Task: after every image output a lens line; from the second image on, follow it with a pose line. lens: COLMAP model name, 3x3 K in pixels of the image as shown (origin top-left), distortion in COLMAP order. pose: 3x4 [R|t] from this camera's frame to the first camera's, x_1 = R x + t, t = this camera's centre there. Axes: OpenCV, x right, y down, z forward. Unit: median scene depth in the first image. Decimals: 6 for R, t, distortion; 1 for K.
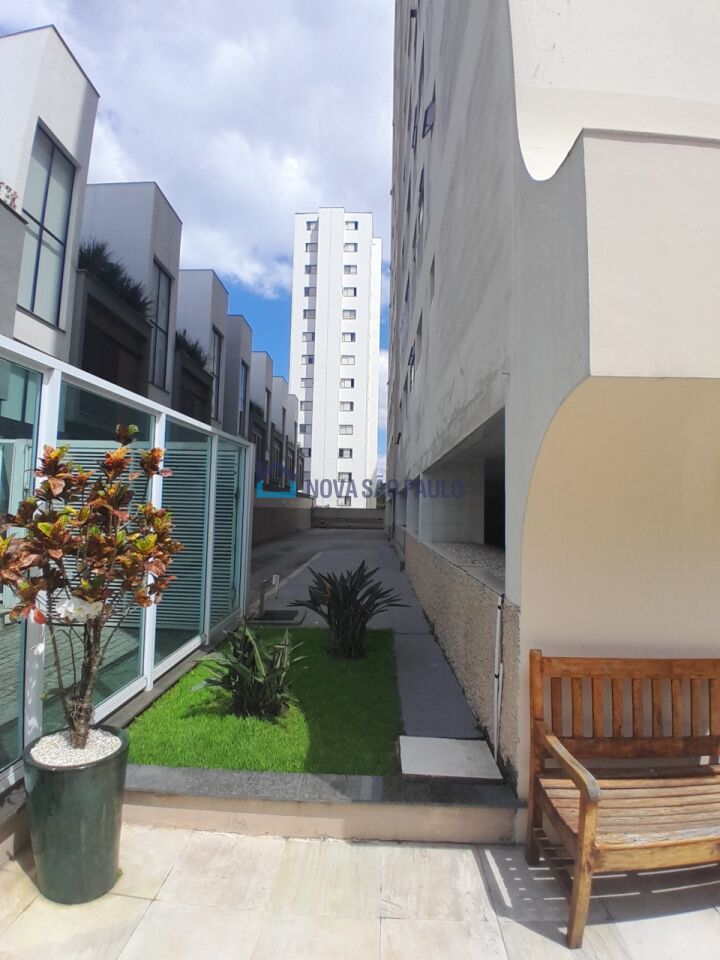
lens RADIAL K [[479.0, 0, 360.0], [0, 479.0, 480.0], [0, 0, 1]] dist [0.004577, -0.043061]
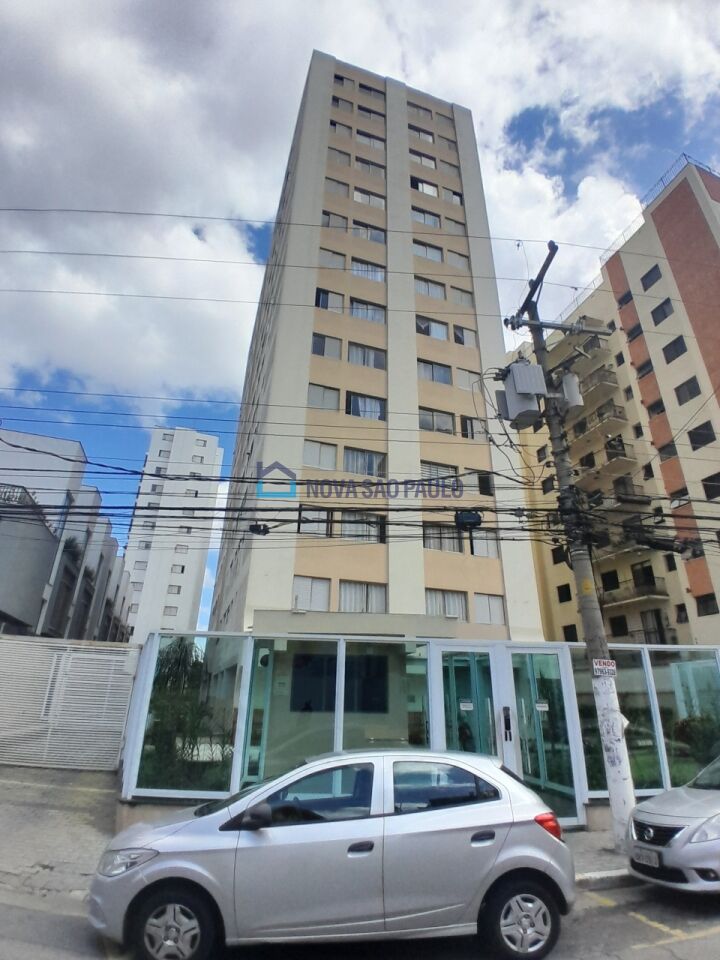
lens RADIAL K [[485.0, 0, 364.2], [0, 485.0, 475.3], [0, 0, 1]] dist [0.002864, -0.053453]
pose [[0.933111, 0.146275, 0.328494, -0.049957], [-0.022977, 0.935912, -0.351484, -0.027127], [-0.358854, 0.320425, 0.876671, -0.531999]]
